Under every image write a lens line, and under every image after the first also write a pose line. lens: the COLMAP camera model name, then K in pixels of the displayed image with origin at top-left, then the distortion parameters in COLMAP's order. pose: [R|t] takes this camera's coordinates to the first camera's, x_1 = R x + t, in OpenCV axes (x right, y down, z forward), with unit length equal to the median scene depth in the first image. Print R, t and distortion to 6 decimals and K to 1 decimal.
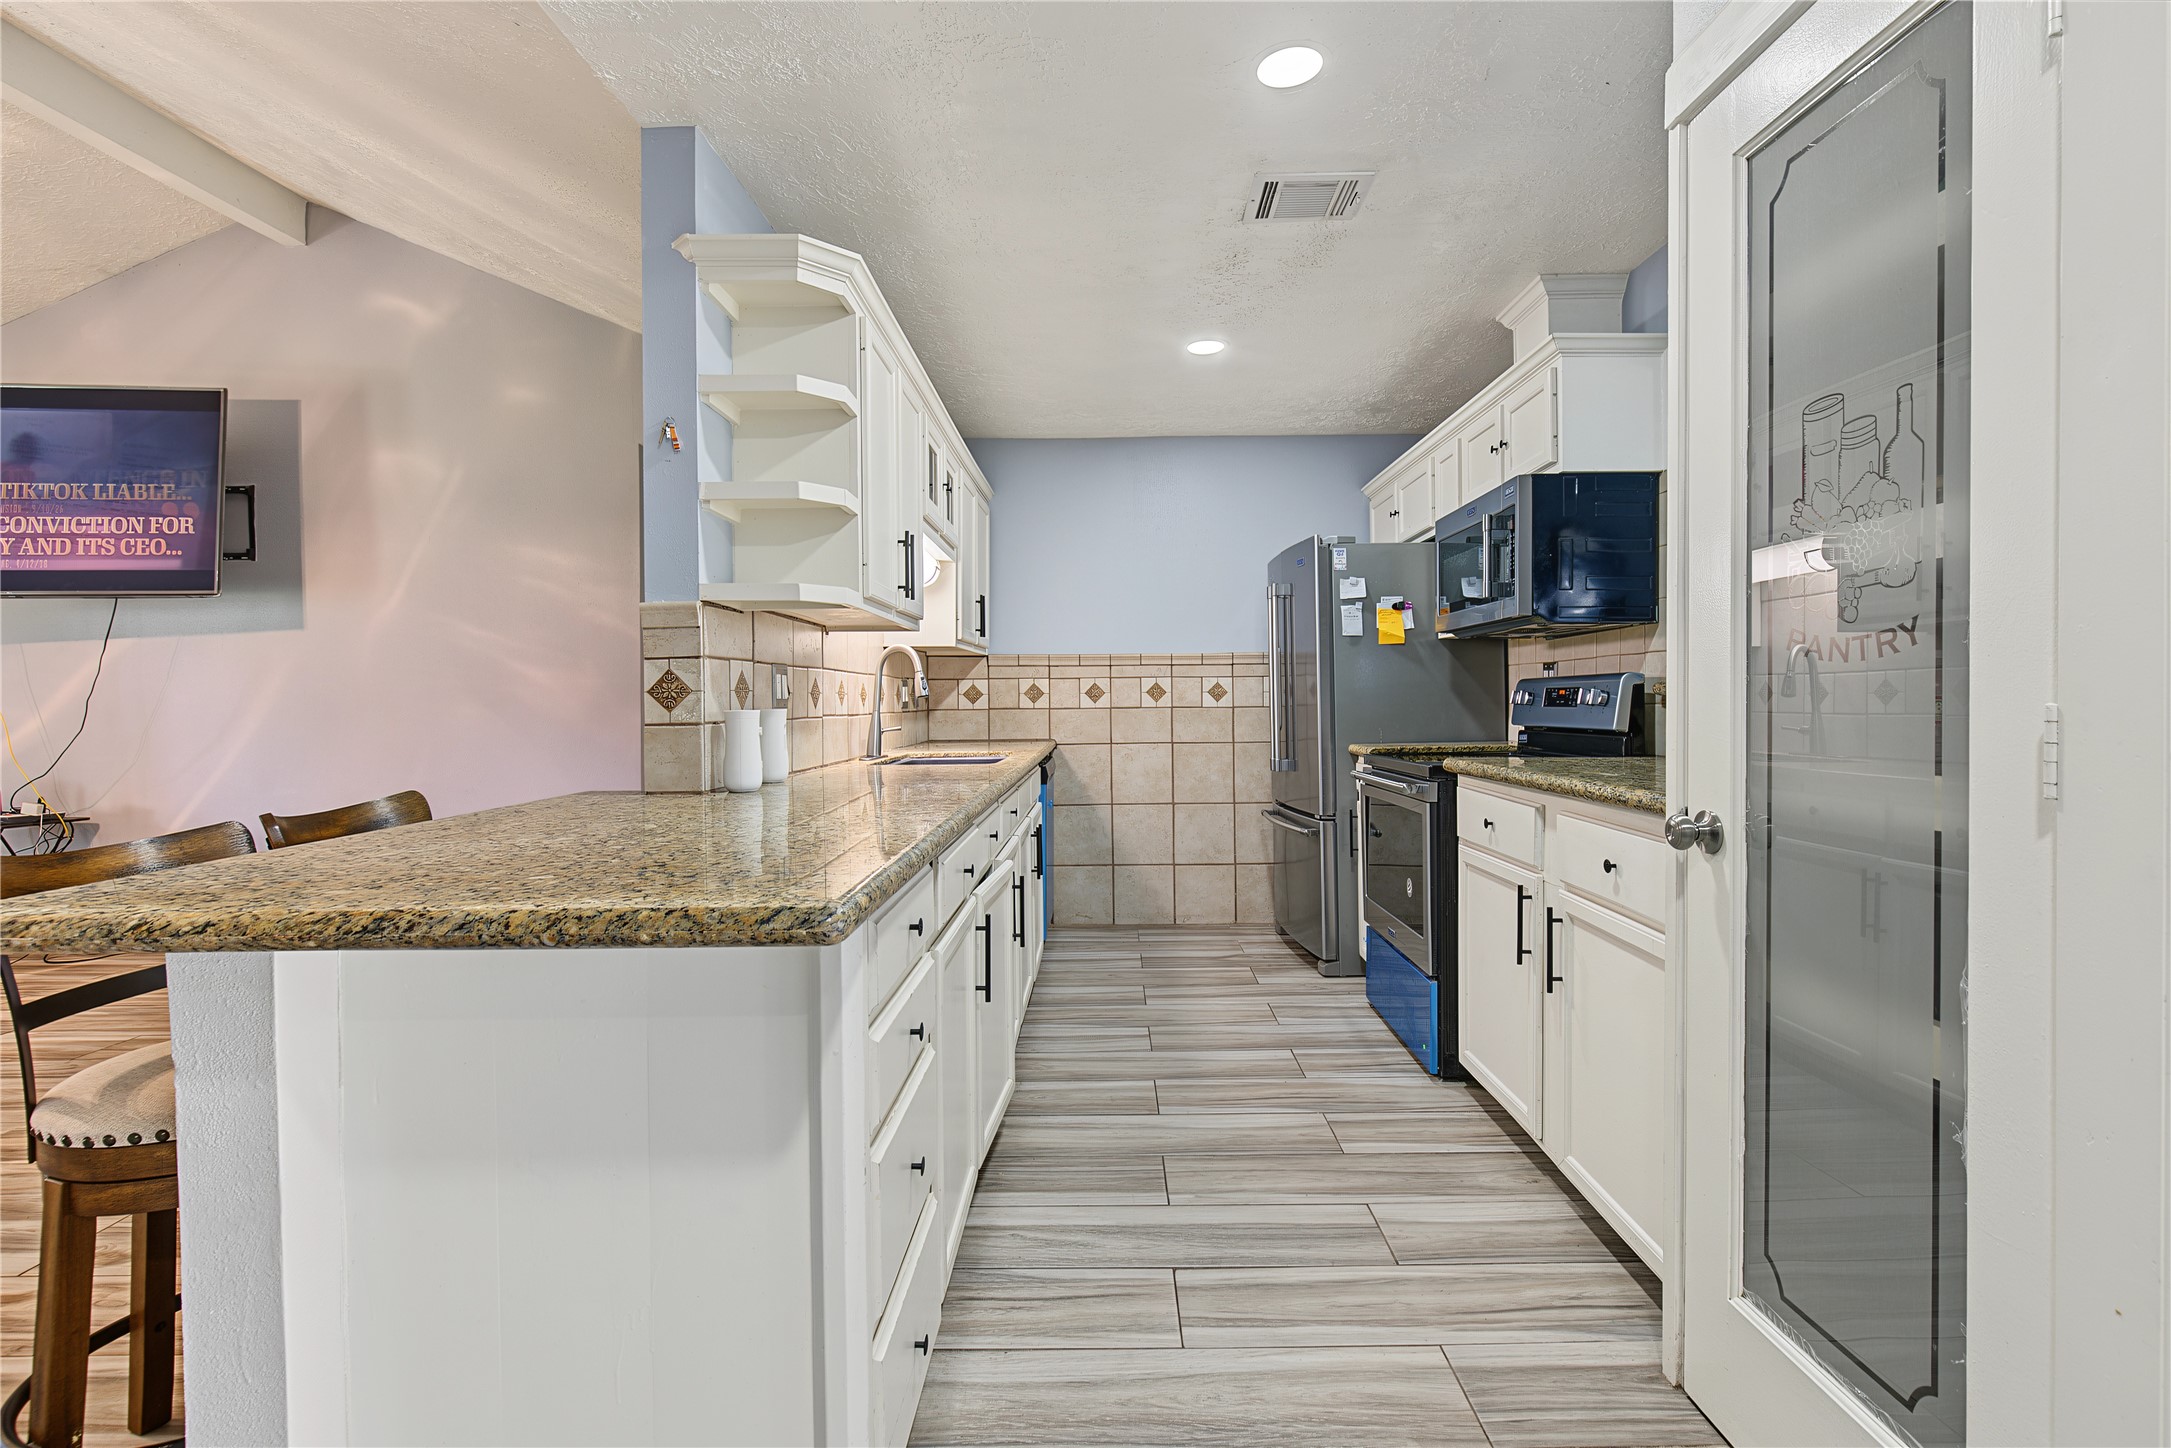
lens RADIAL K [[988.8, 0, 1099.4], [0, 988.8, 698.5], [0, 0, 1]] dist [-0.000458, 0.000306]
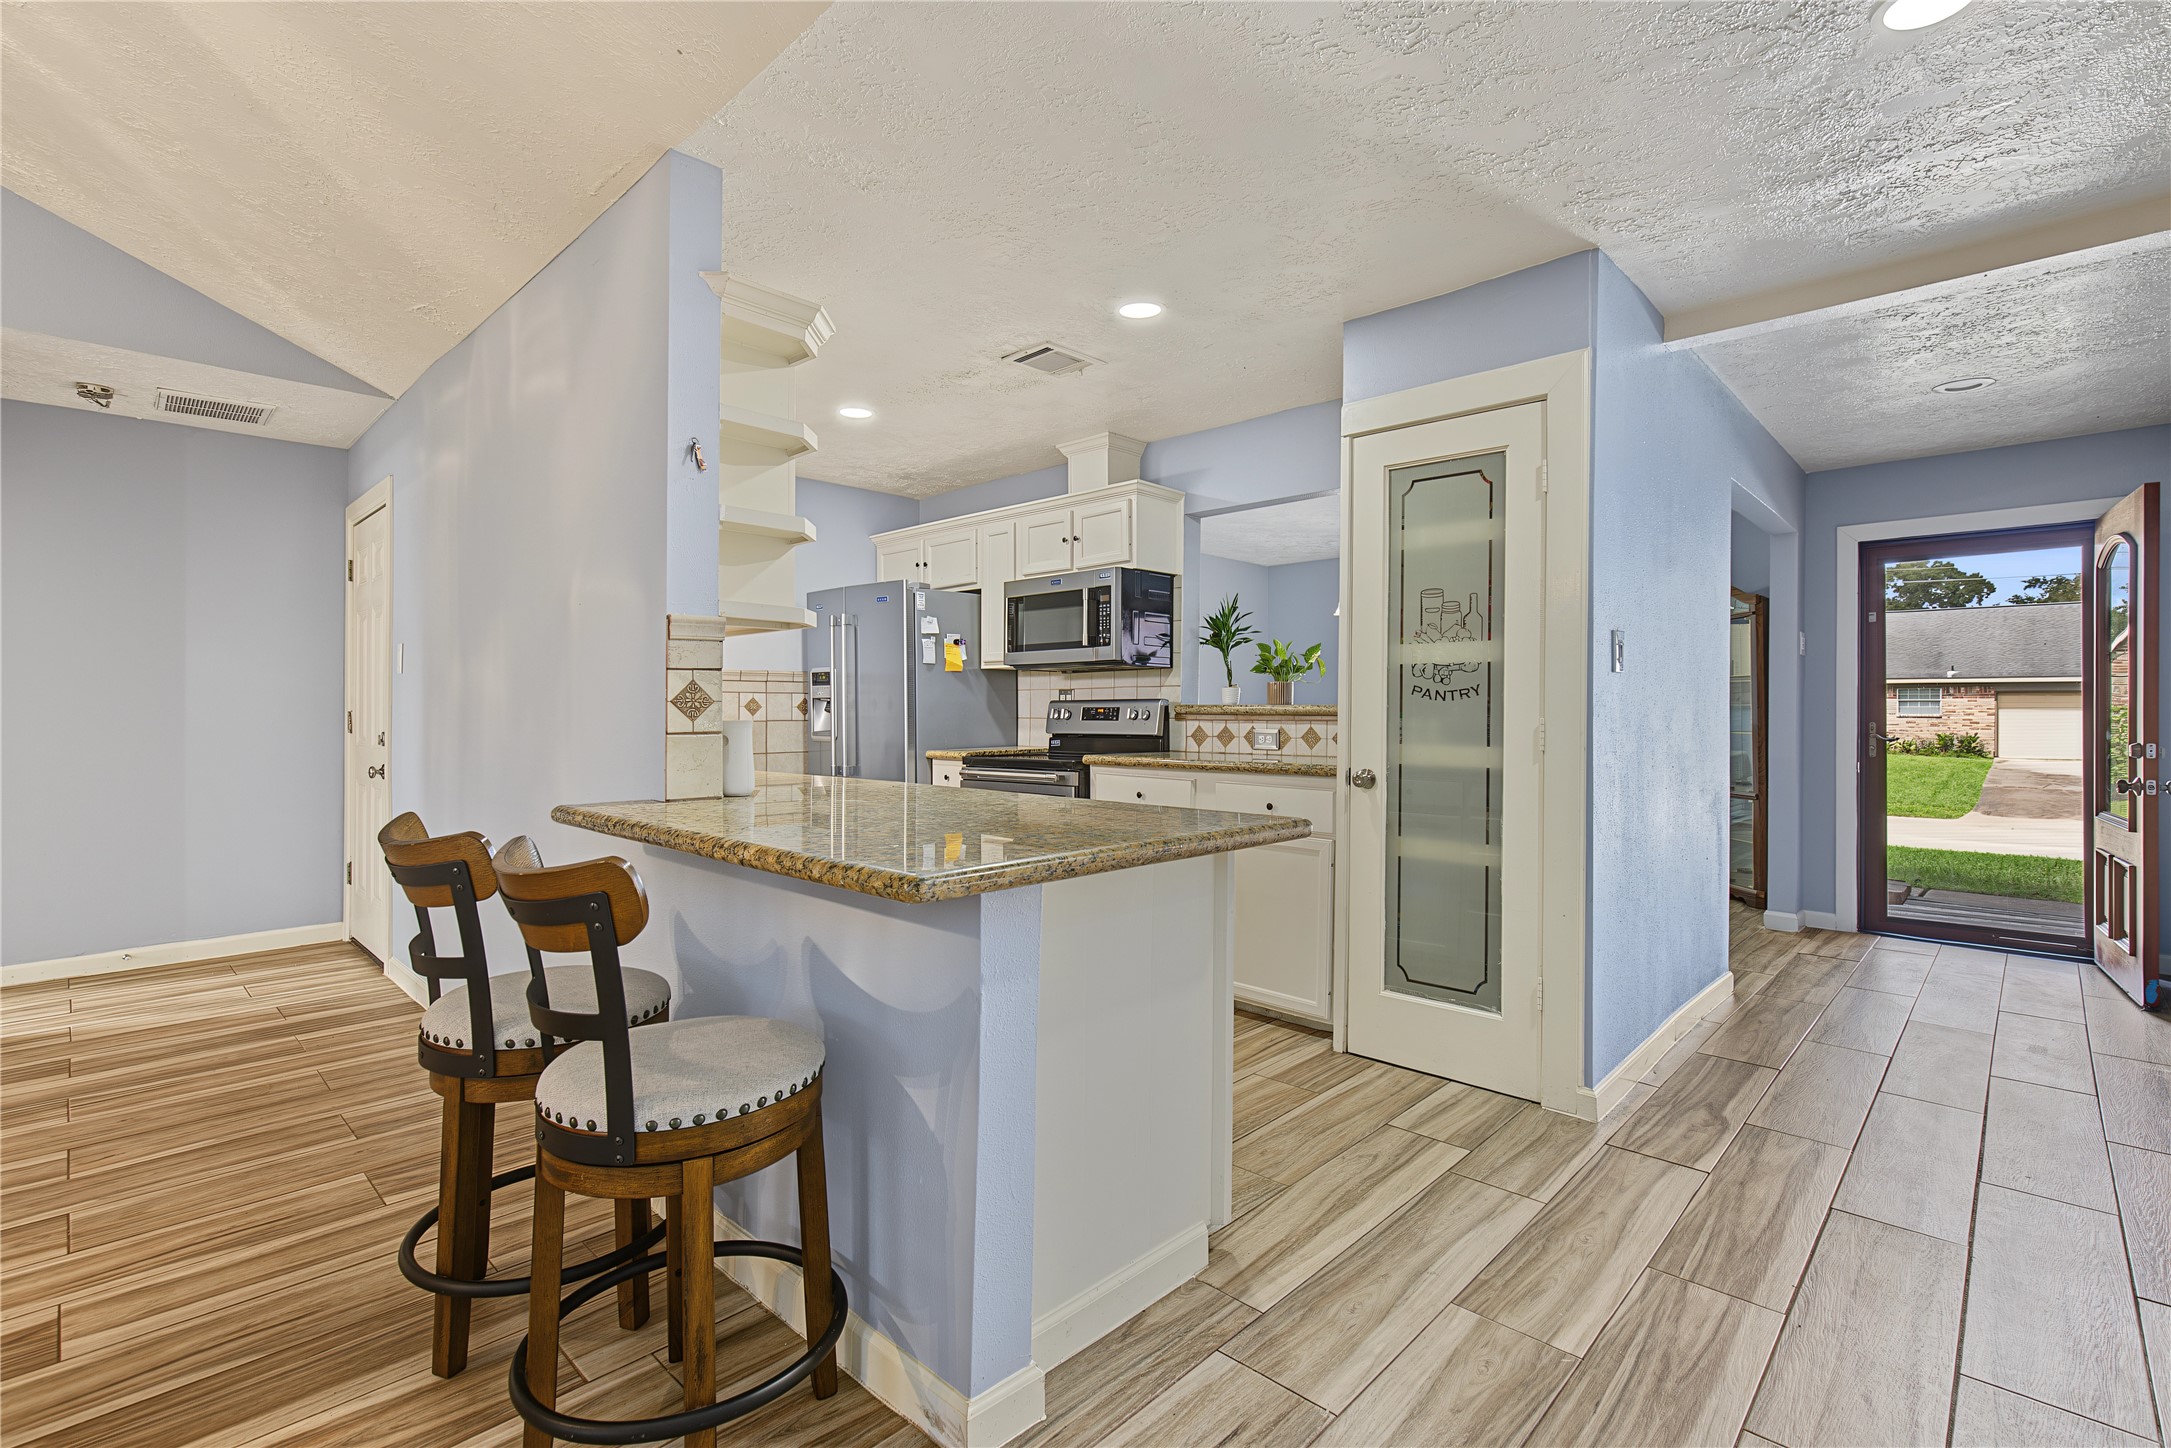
lens RADIAL K [[998.2, 0, 1094.8], [0, 998.2, 708.9], [0, 0, 1]] dist [0.000413, 0.000218]
pose [[0.686117, 0.011407, 0.727402, -0.539001], [-0.006476, 0.999933, -0.009572, 0.004719], [-0.727463, 0.001857, 0.686145, -0.015196]]
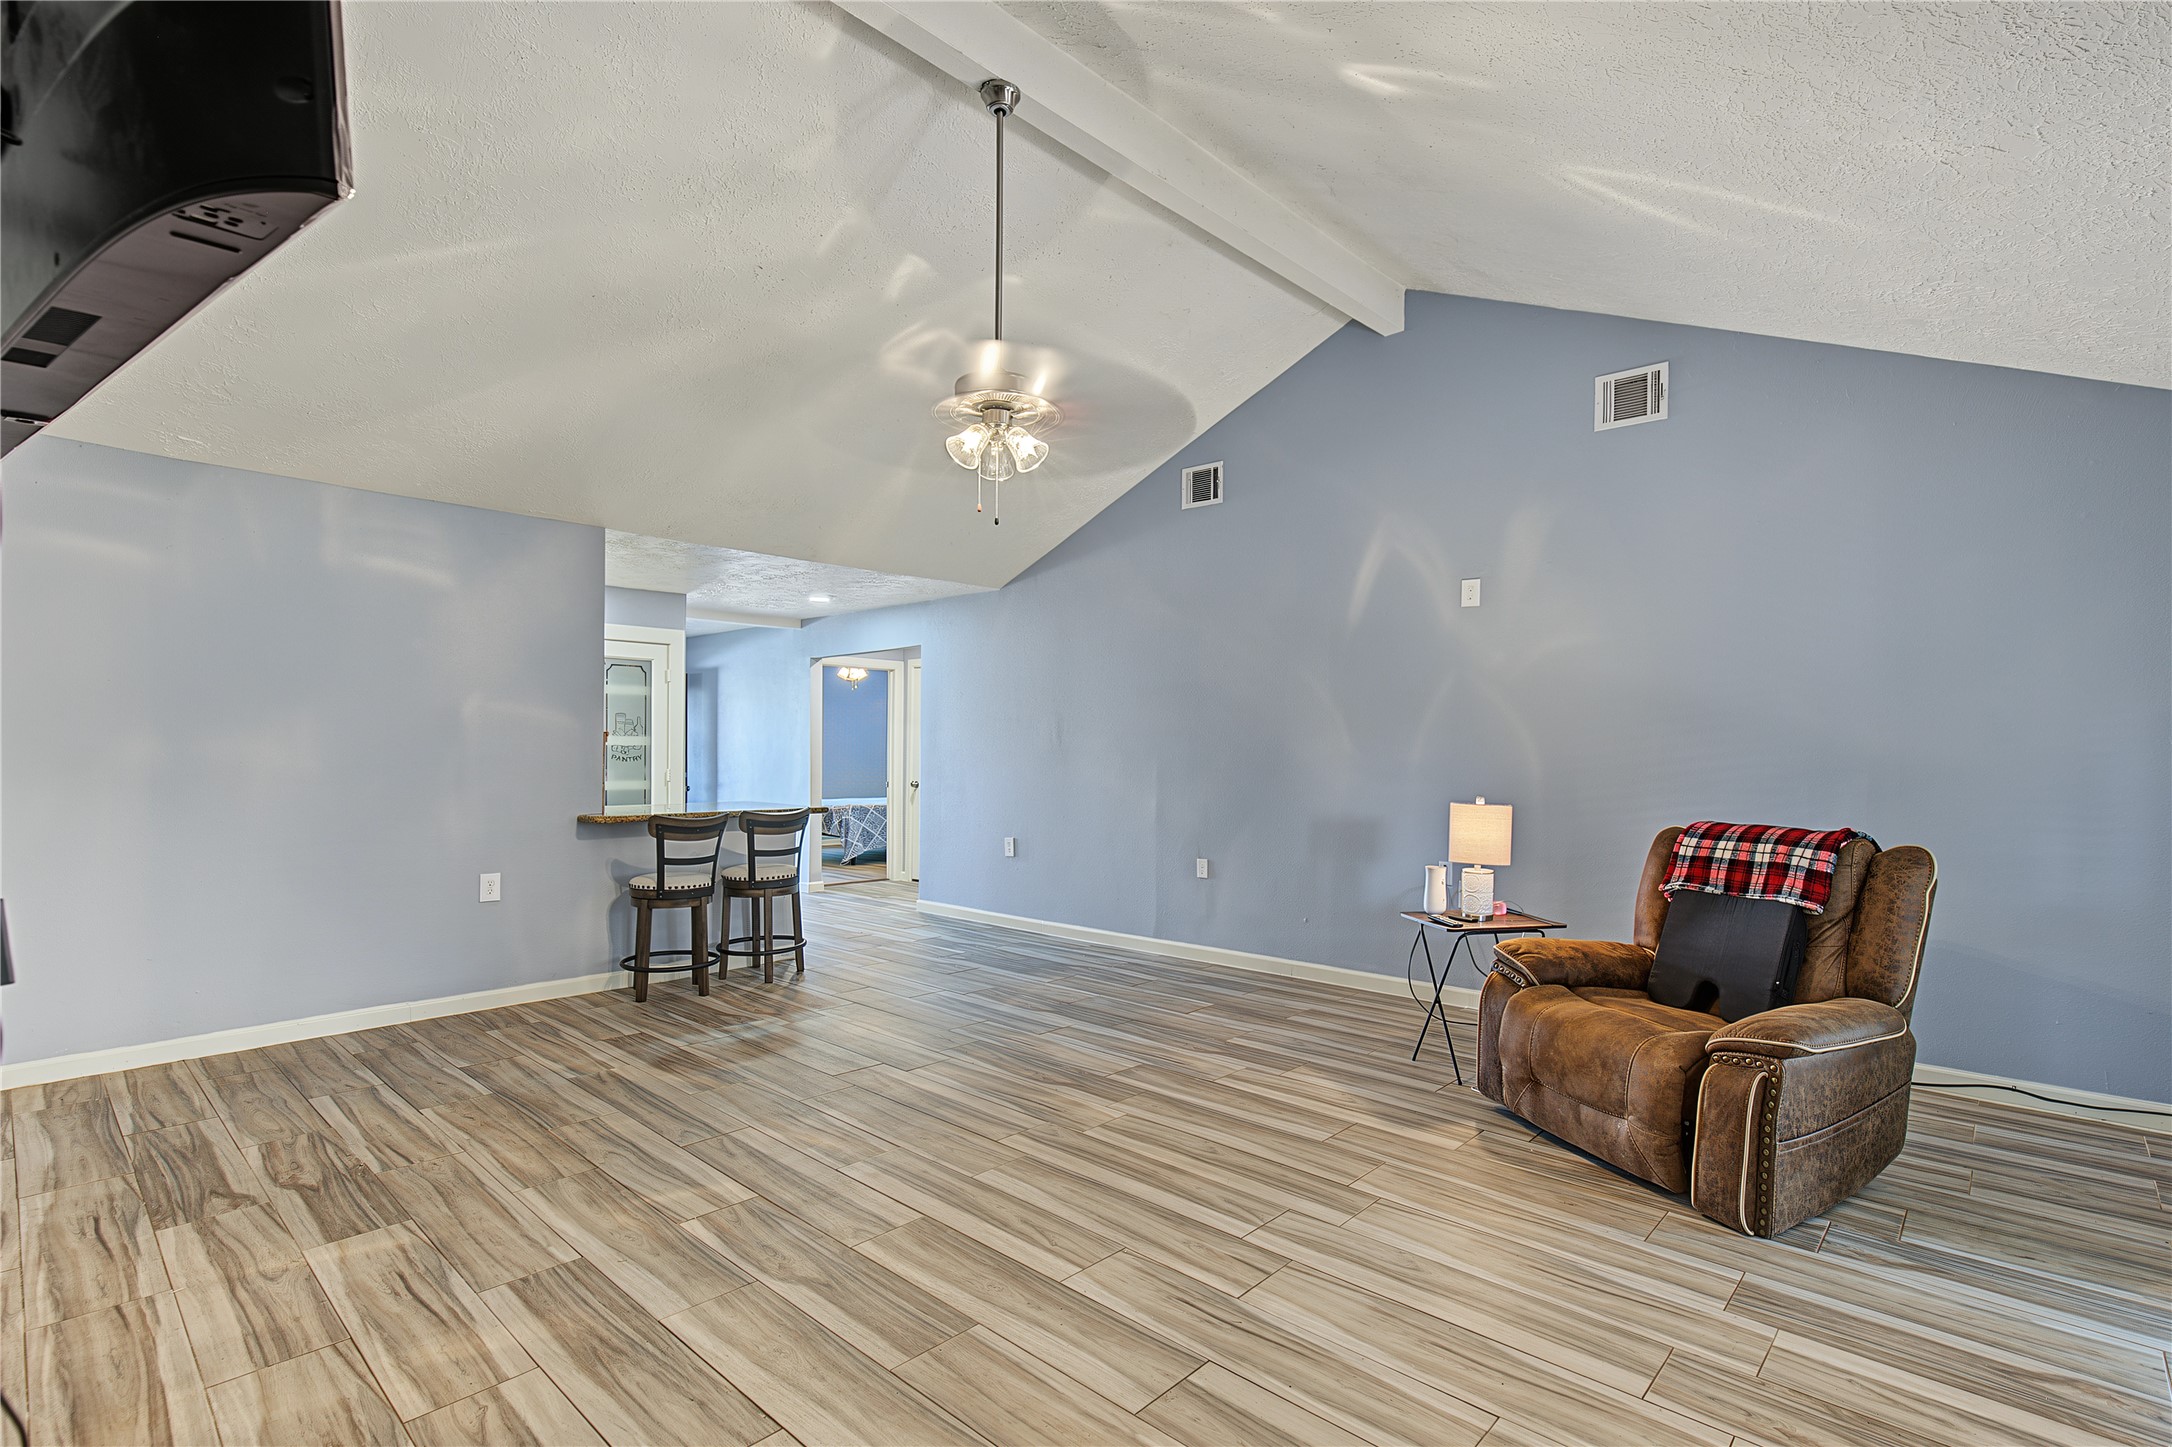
lens RADIAL K [[998.7, 0, 1095.3], [0, 998.7, 708.4], [0, 0, 1]] dist [0.000413, 0.000218]
pose [[-0.729533, 0.034035, 0.683098, -1.705305], [0.005371, 0.999015, -0.044039, -0.024152], [-0.683924, -0.028459, -0.728998, 1.117408]]
